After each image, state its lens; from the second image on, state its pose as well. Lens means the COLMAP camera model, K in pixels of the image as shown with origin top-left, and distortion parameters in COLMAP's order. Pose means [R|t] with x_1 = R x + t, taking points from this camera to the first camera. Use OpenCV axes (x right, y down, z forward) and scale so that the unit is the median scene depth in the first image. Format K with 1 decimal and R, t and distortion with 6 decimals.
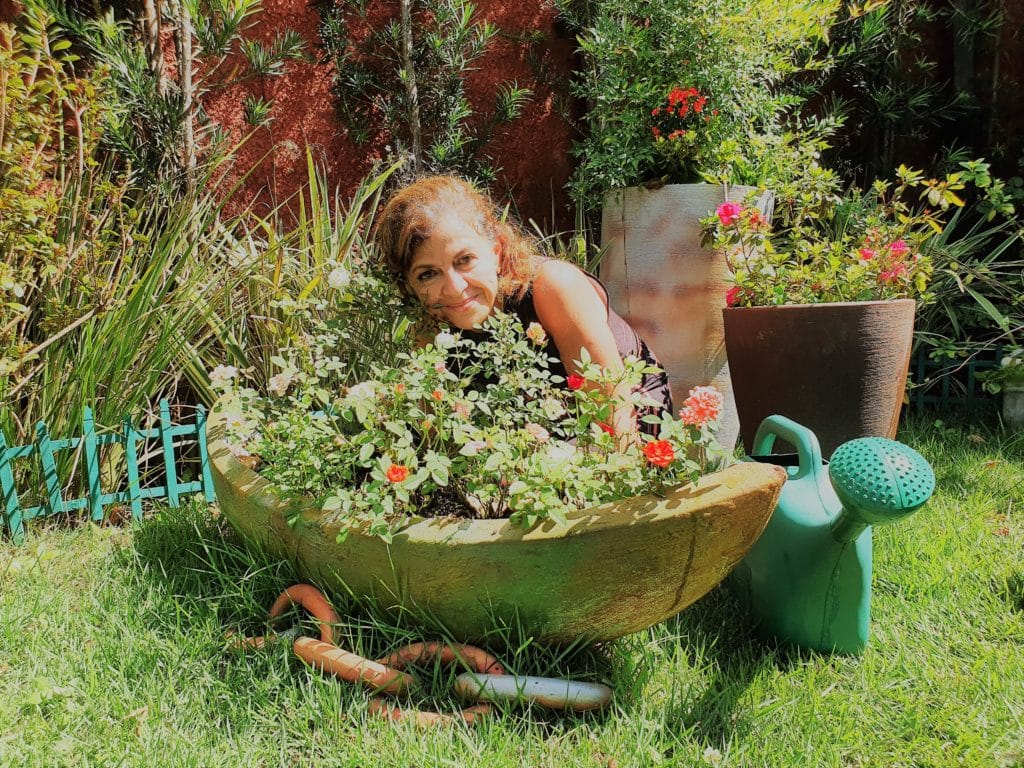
lens RADIAL K [[787.1, 0, 512.0], [0, 787.1, 384.0], [0, 0, 1]] dist [0.060177, -0.006870]
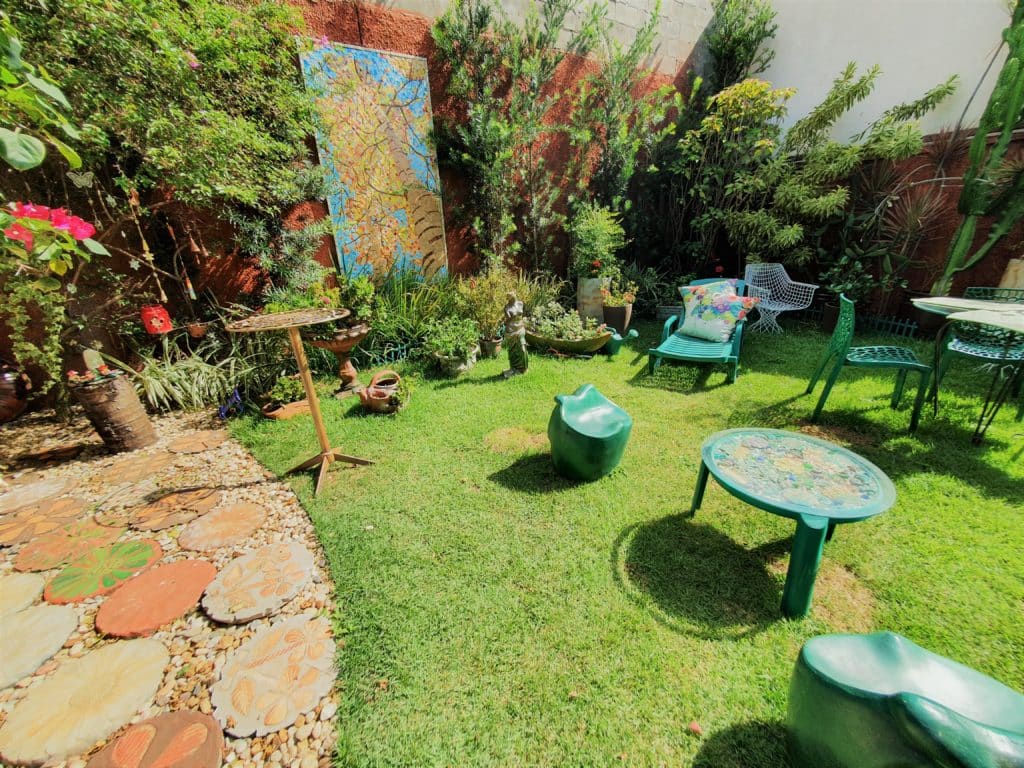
lens RADIAL K [[404.3, 0, 512.0], [0, 404.3, 384.0], [0, 0, 1]] dist [0.023977, -0.004503]
pose [[0.994720, -0.041964, 0.093652, -0.933290], [0.018095, 0.969997, 0.242442, -0.342888], [-0.101016, -0.239467, 0.965635, -2.616003]]
